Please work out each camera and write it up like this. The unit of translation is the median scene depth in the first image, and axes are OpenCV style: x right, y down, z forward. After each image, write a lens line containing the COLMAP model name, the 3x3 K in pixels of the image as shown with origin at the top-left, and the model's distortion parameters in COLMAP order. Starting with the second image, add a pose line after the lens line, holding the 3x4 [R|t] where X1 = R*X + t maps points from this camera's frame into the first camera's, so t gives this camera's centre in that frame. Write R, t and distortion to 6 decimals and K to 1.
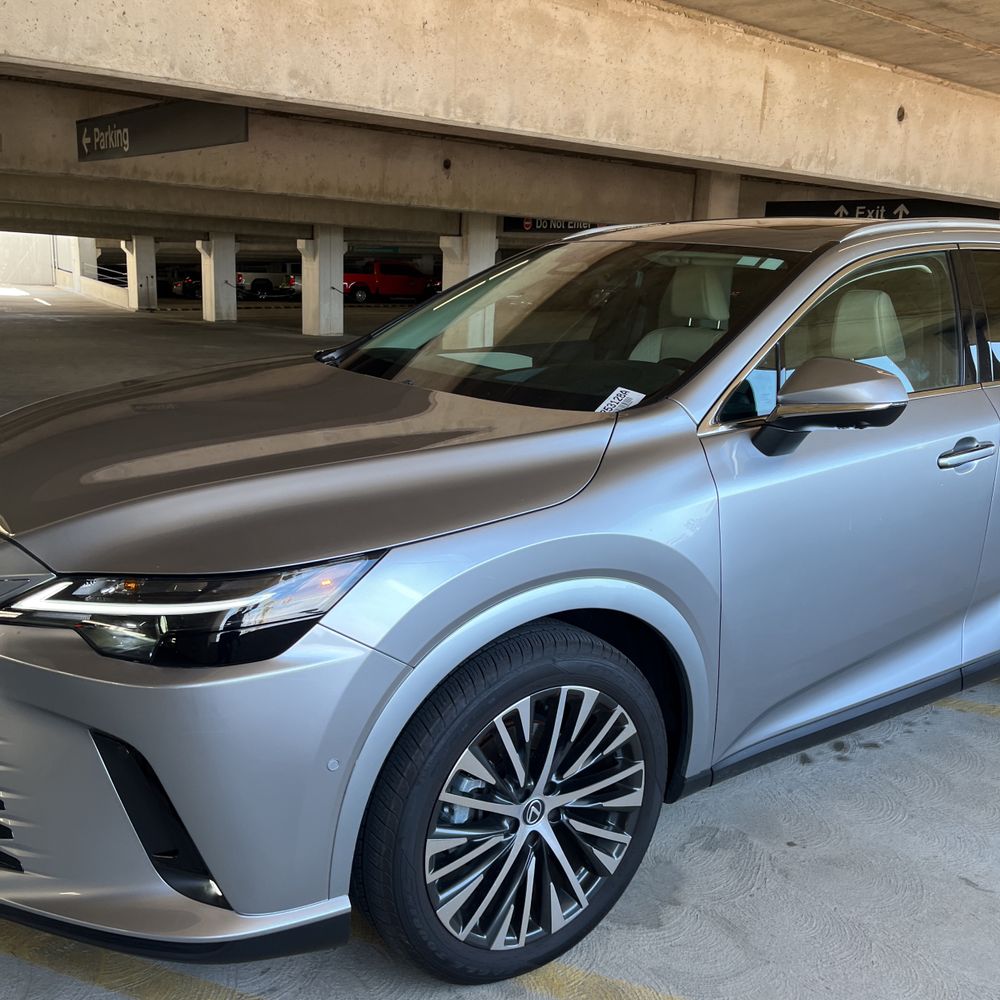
lens RADIAL K [[1009.4, 0, 504.5], [0, 1009.4, 497.2], [0, 0, 1]] dist [0.026809, 0.000000]
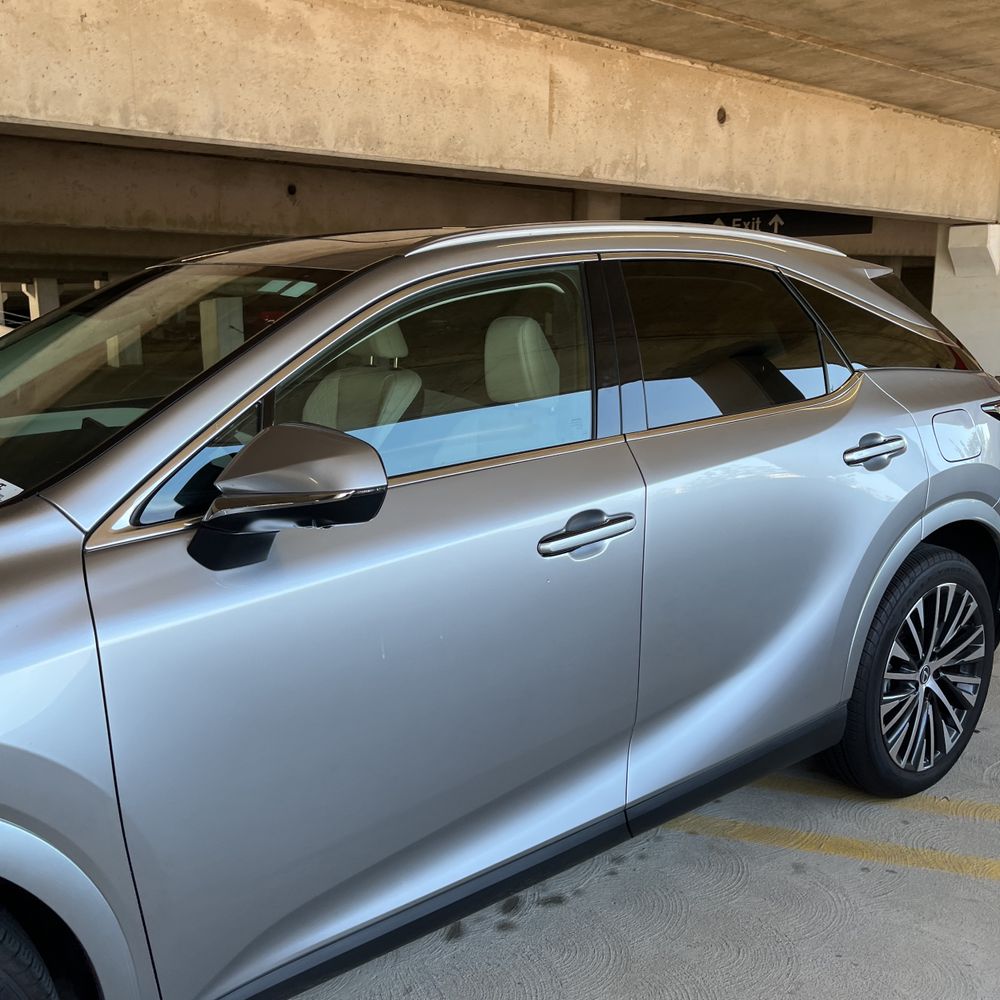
lens RADIAL K [[1009.4, 0, 504.4], [0, 1009.4, 496.8], [0, 0, 1]] dist [0.026809, 0.000000]
pose [[0.998234, -0.048167, 0.034770, 0.202895], [0.049014, 0.998511, -0.023934, -0.029888], [-0.033565, 0.025595, 0.999109, 0.143808]]
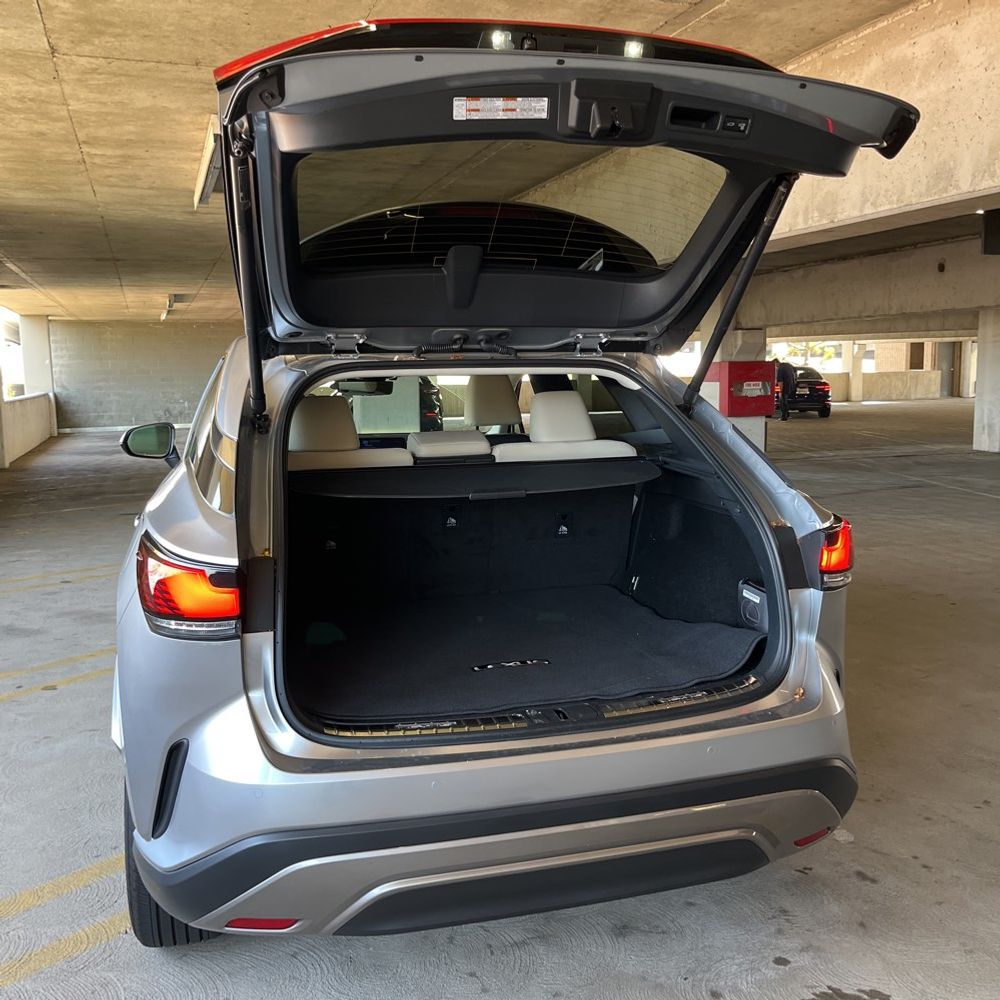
lens RADIAL K [[1009.4, 0, 505.8], [0, 1009.4, 496.7], [0, 0, 1]] dist [0.026809, 0.000000]
pose [[-0.324798, 0.086271, -0.941840, 0.898858], [-0.213288, 0.963497, 0.161808, -0.213585], [0.921420, 0.253438, -0.294542, 1.031607]]
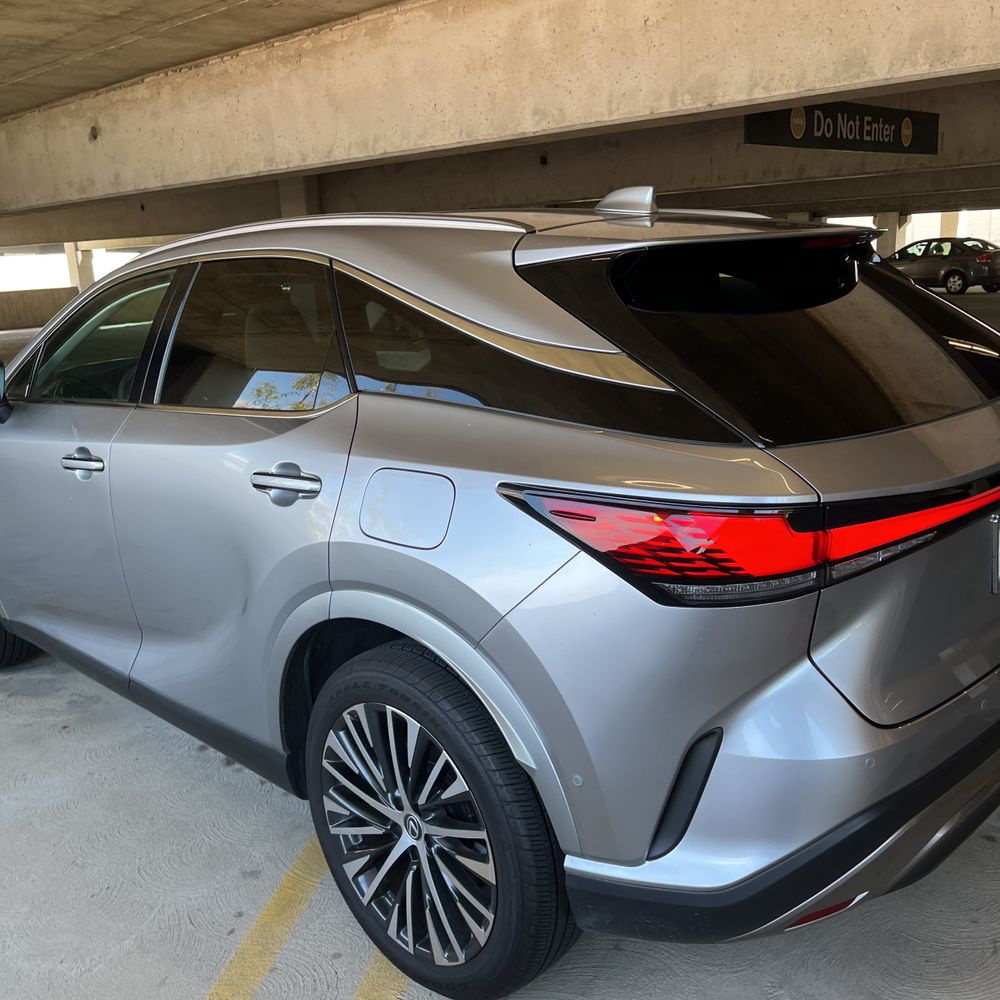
lens RADIAL K [[1009.4, 0, 503.3], [0, 1009.4, 495.5], [0, 0, 1]] dist [0.026809, 0.000000]
pose [[0.184554, 0.186049, -0.965052, 0.855505], [-0.166758, 0.973609, 0.155808, -0.135803], [0.968572, 0.132176, 0.210708, 0.658868]]
